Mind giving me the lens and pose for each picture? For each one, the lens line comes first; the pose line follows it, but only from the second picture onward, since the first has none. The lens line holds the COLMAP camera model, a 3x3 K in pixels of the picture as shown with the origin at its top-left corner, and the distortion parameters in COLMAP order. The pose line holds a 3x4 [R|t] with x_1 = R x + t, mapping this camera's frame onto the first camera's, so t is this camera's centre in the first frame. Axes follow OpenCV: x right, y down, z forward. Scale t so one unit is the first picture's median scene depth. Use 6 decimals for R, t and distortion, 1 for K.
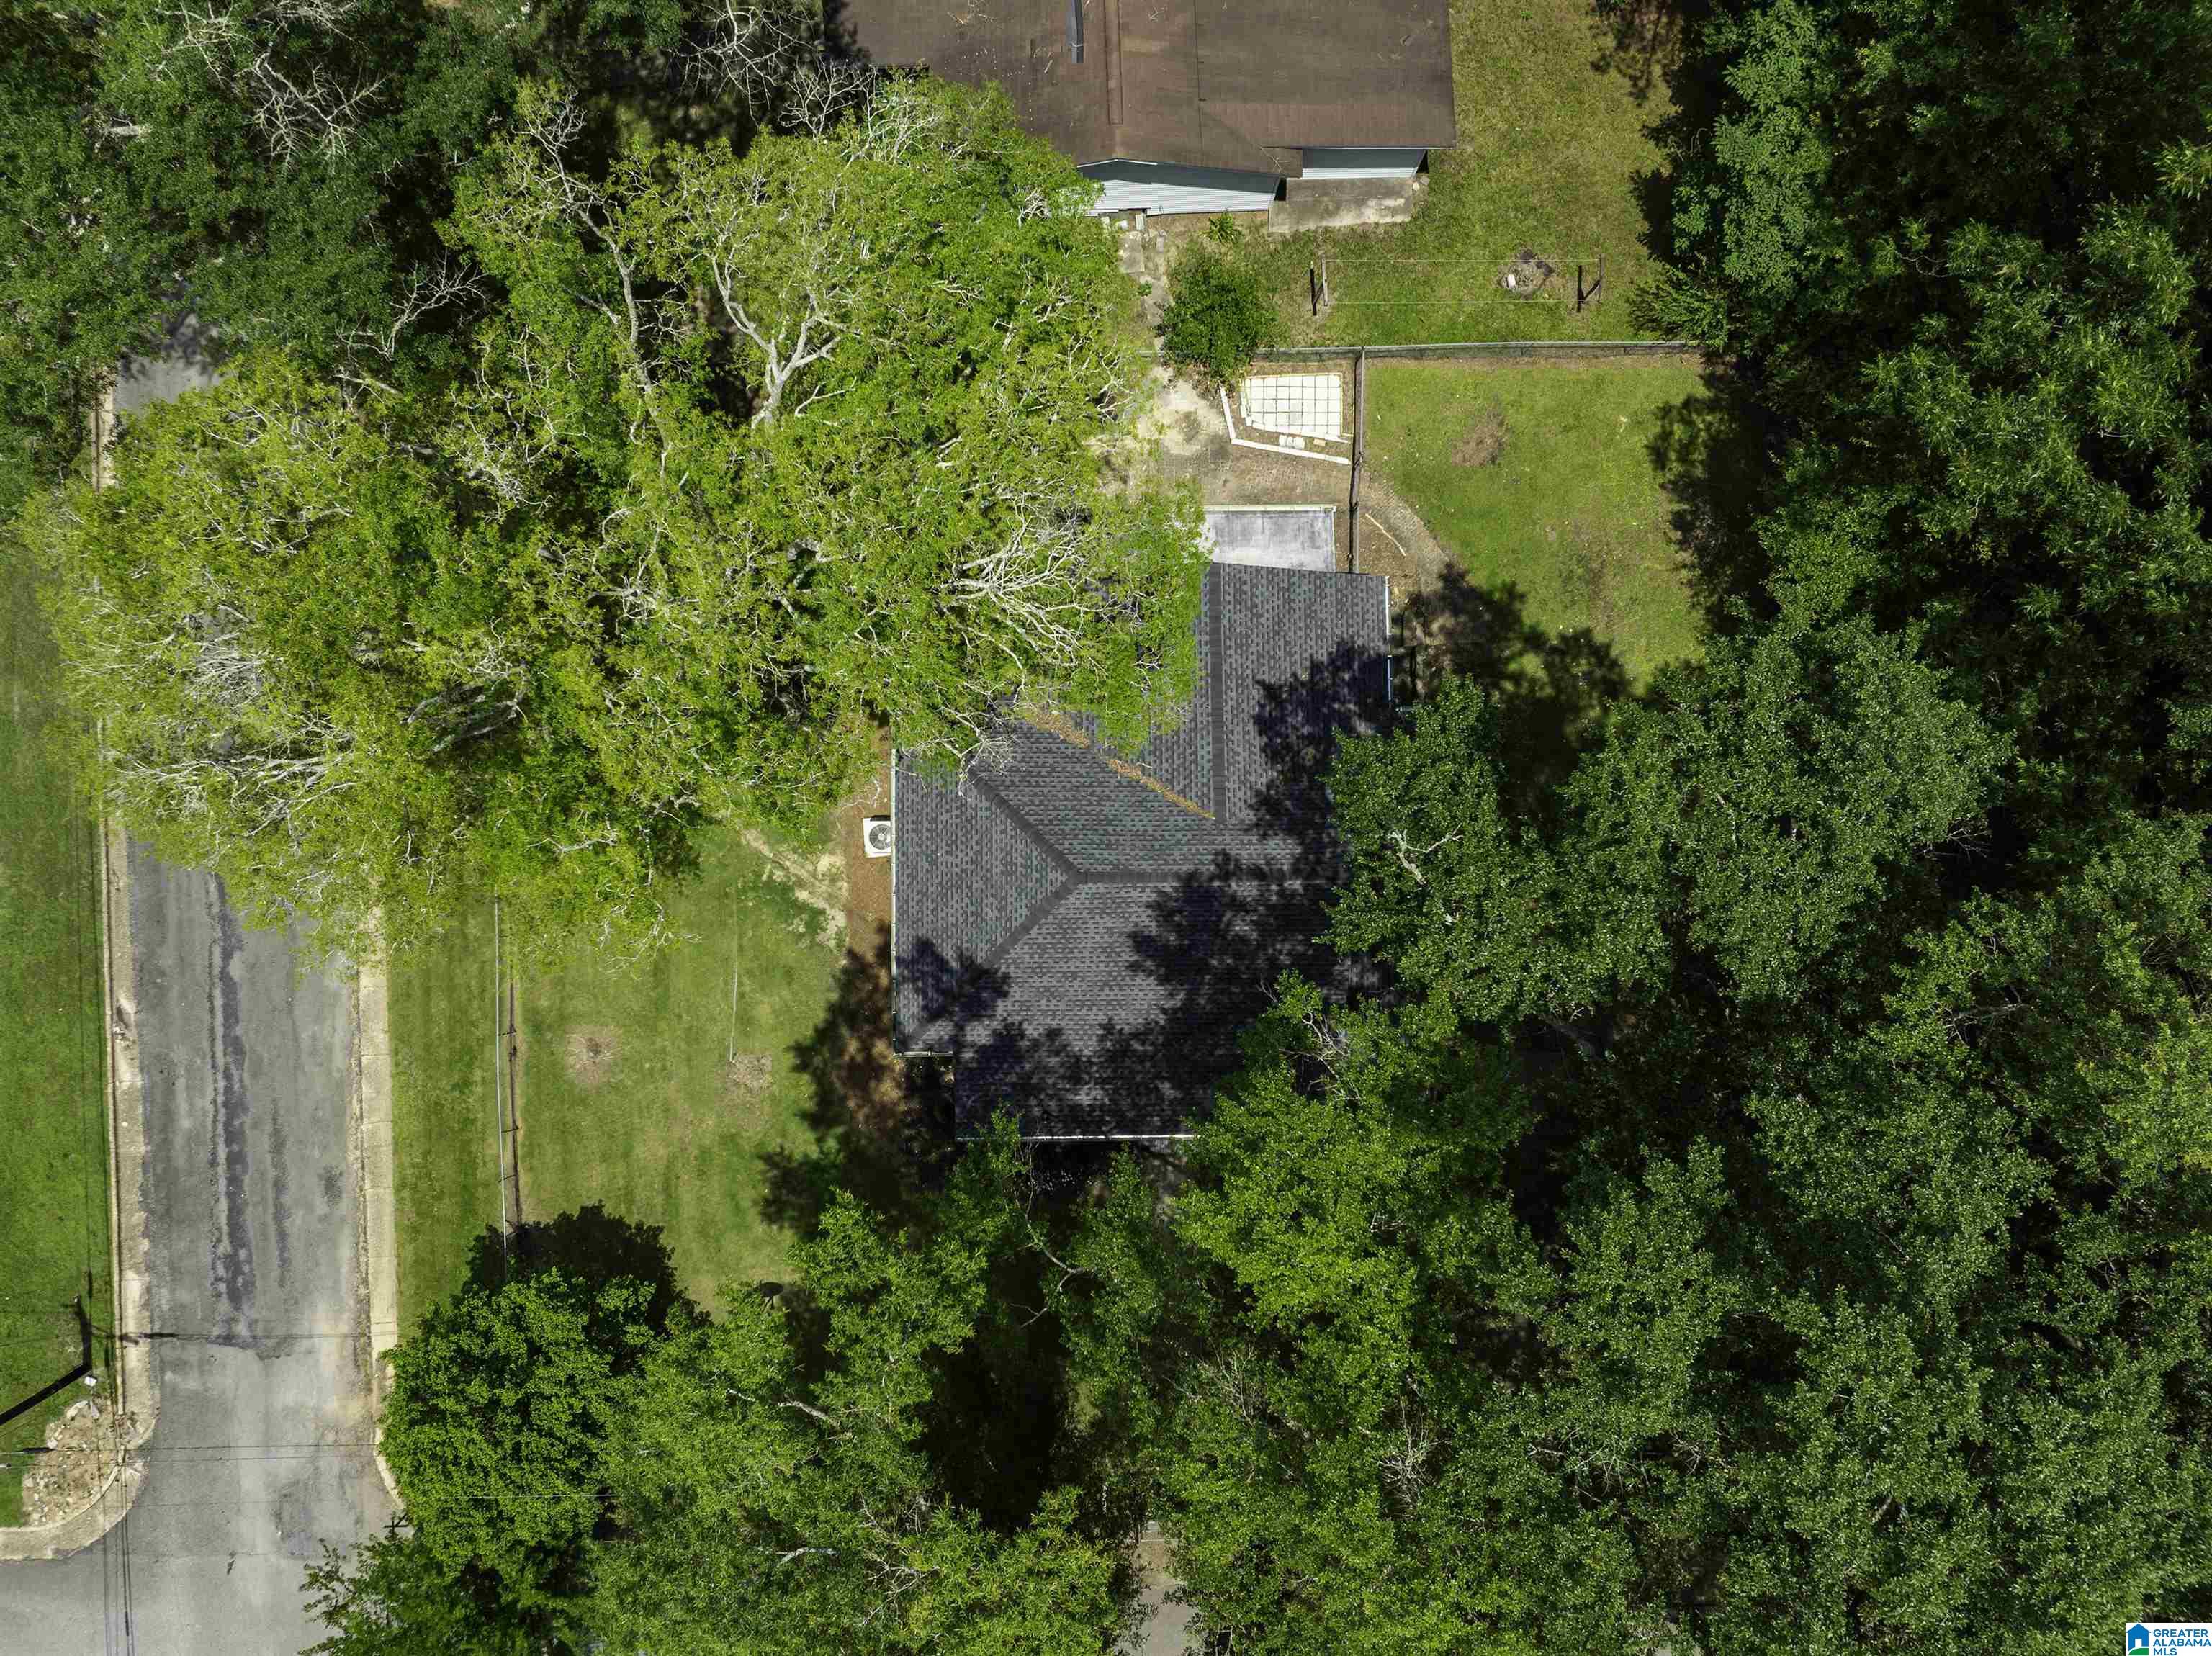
lens RADIAL K [[1624.6, 0, 1106.0], [0, 1624.6, 828.0], [0, 0, 1]] dist [-0.005451, -0.003319]
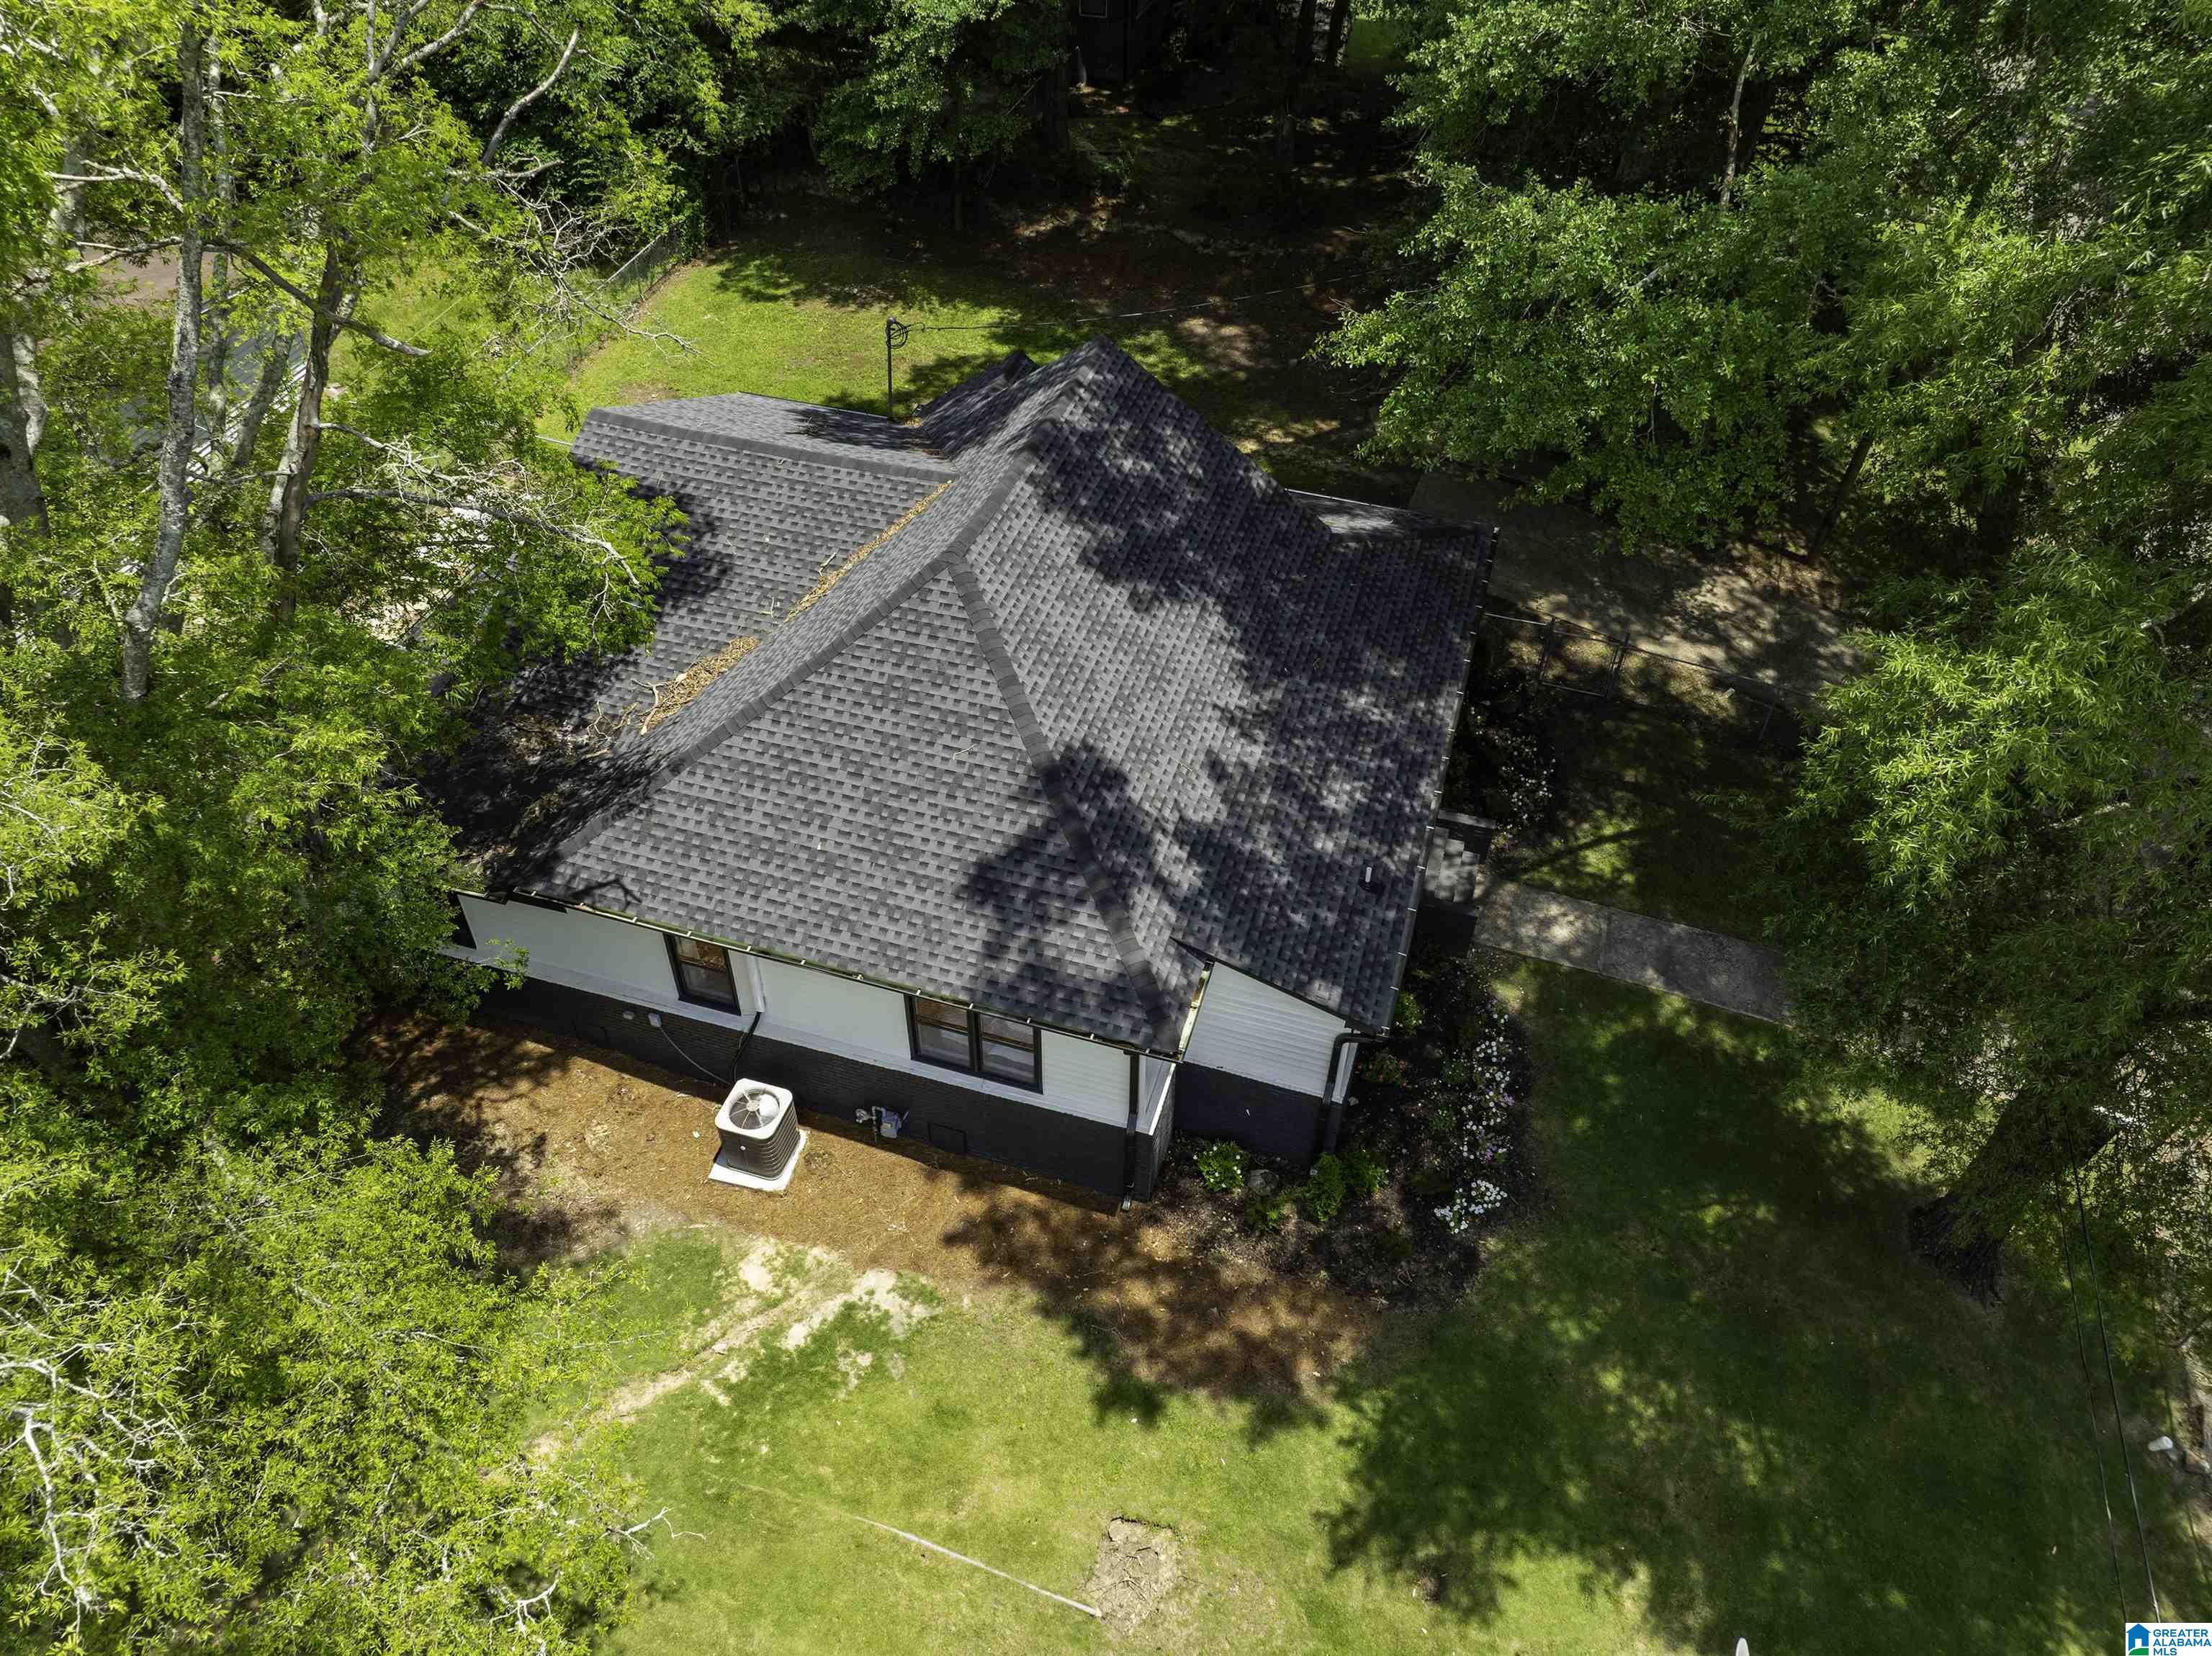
lens RADIAL K [[1589.5, 0, 1106.0], [0, 1589.5, 828.0], [0, 0, 1]] dist [-0.042478, 0.038126]
pose [[0.303164, -0.657842, 0.689446, -0.371687], [0.952627, 0.227708, -0.201620, 0.180218], [-0.024358, 0.717908, 0.695711, 0.588794]]
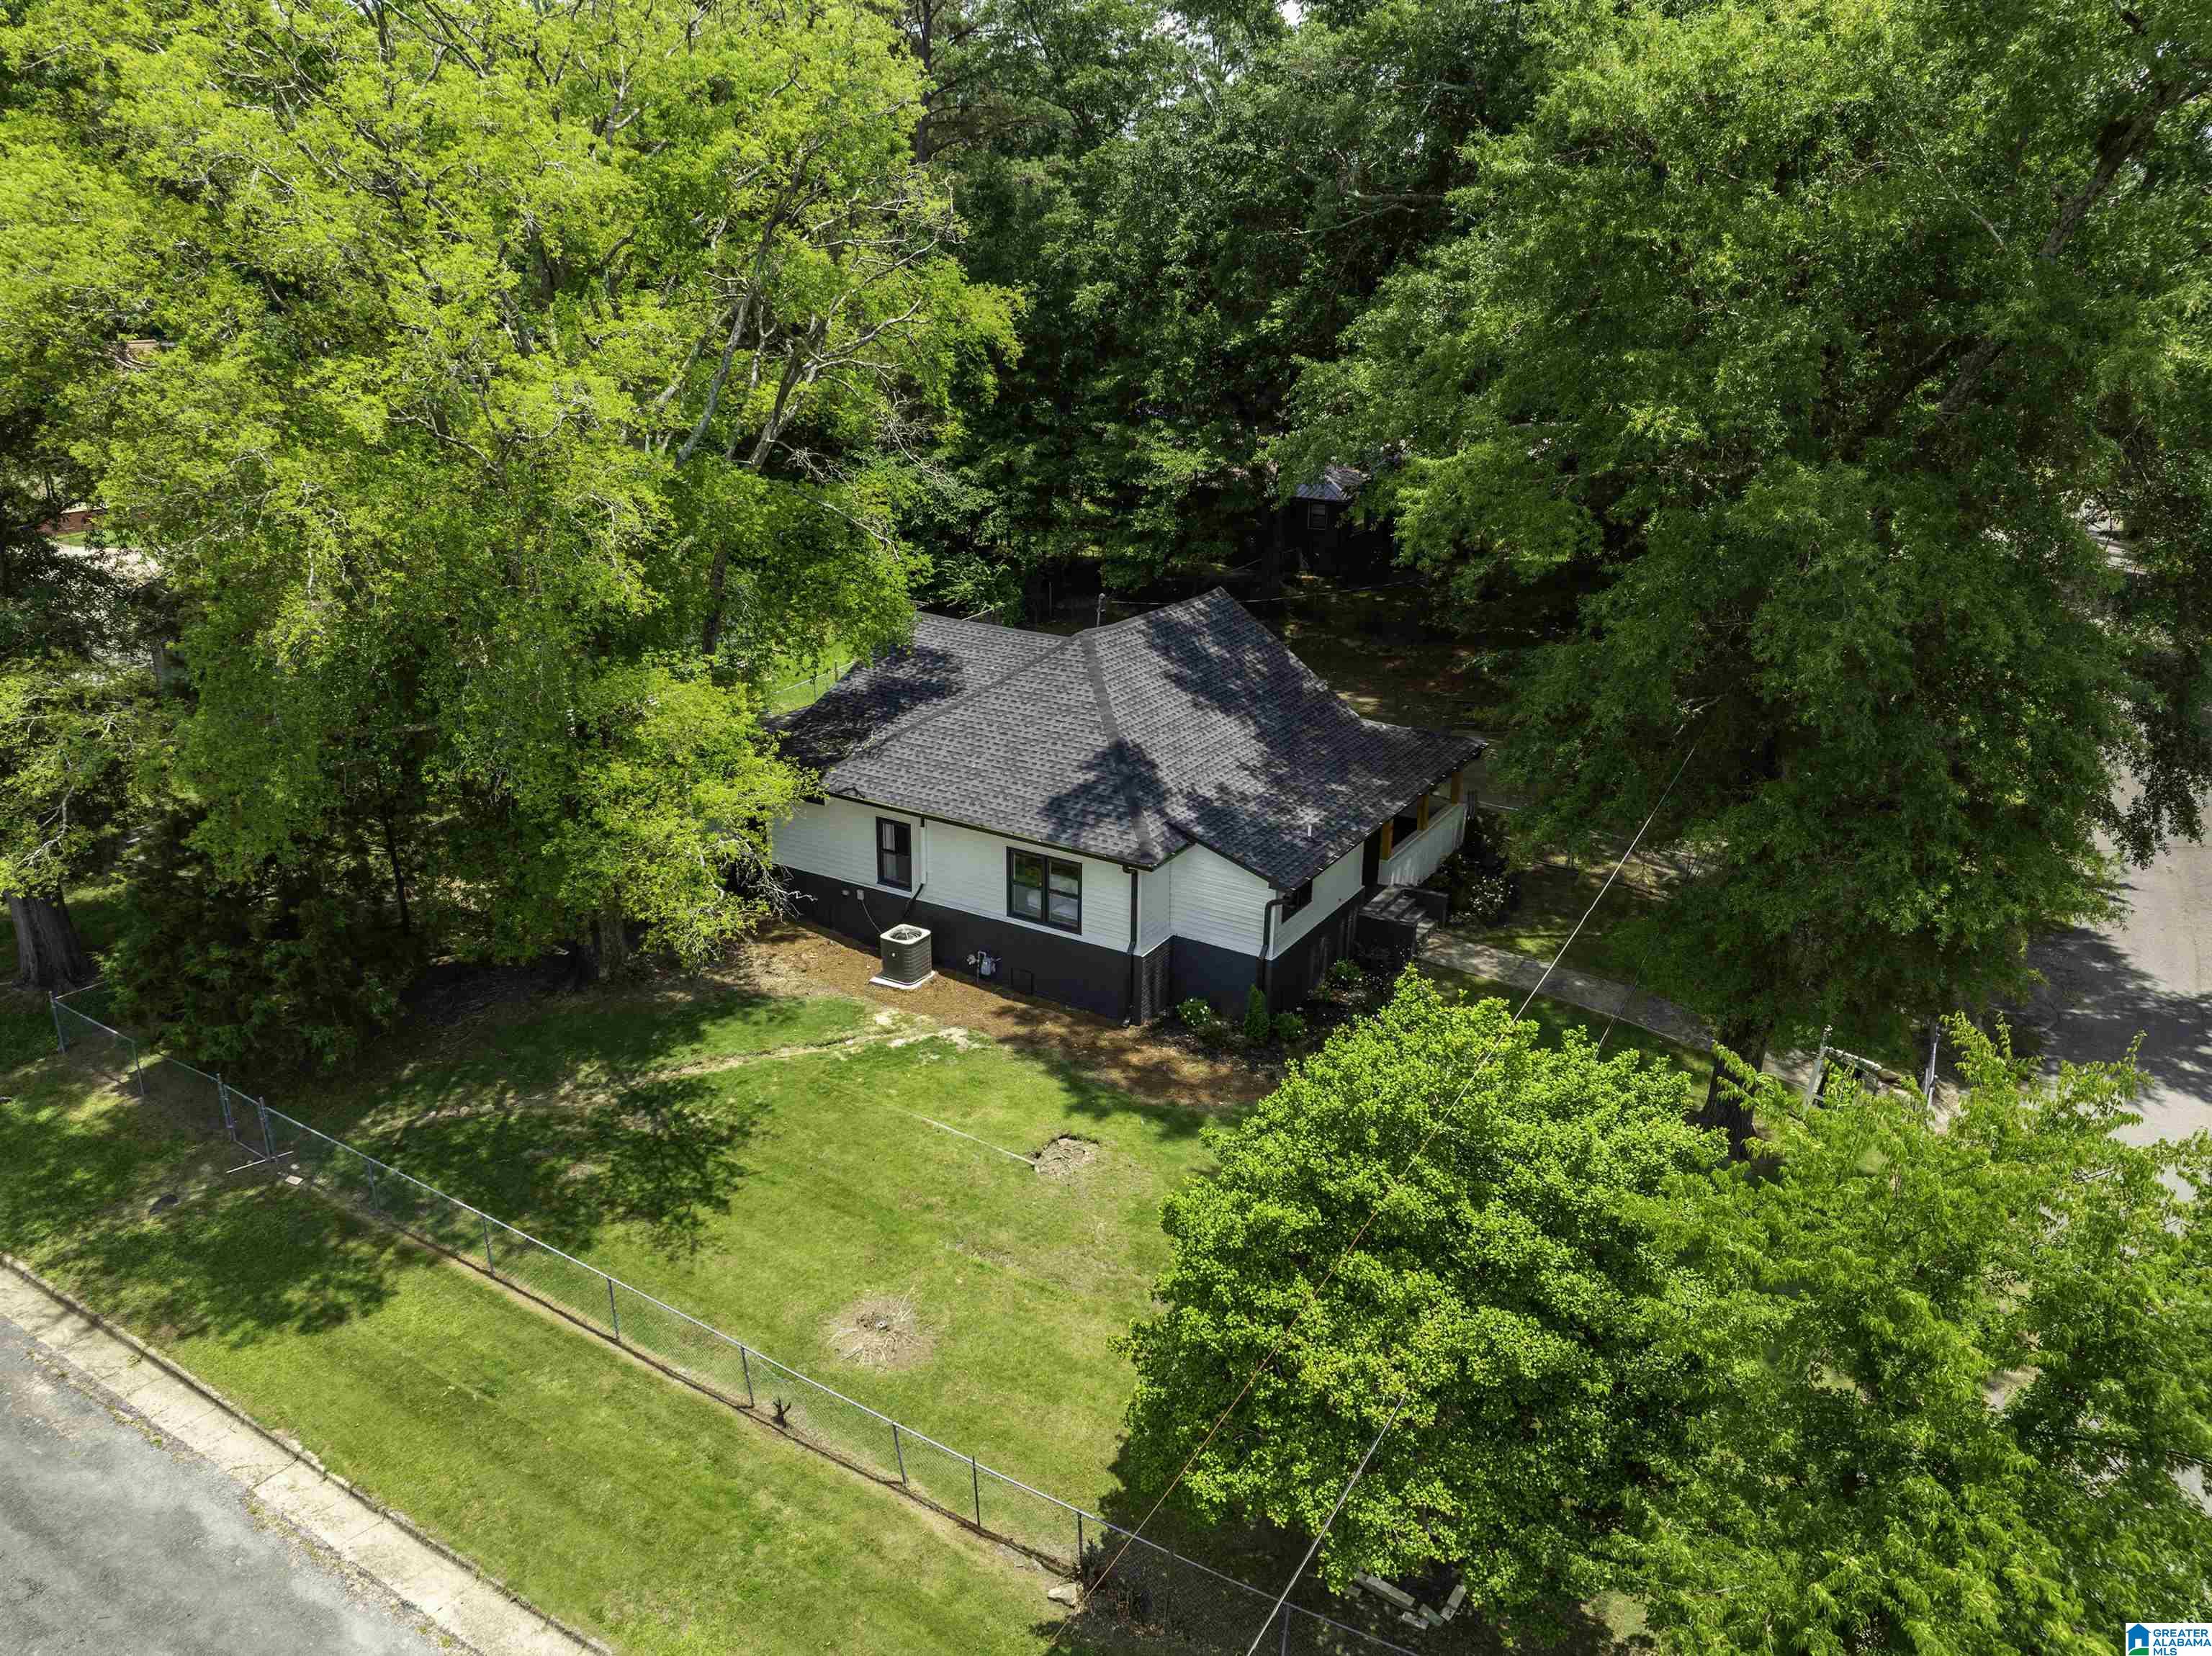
lens RADIAL K [[1589.5, 0, 1106.0], [0, 1589.5, 828.0], [0, 0, 1]] dist [-0.042478, 0.038126]
pose [[0.524218, -0.280145, 0.804186, -0.674483], [0.851326, 0.195636, -0.486796, 0.441551], [-0.020954, 0.939812, 0.341050, 0.673702]]
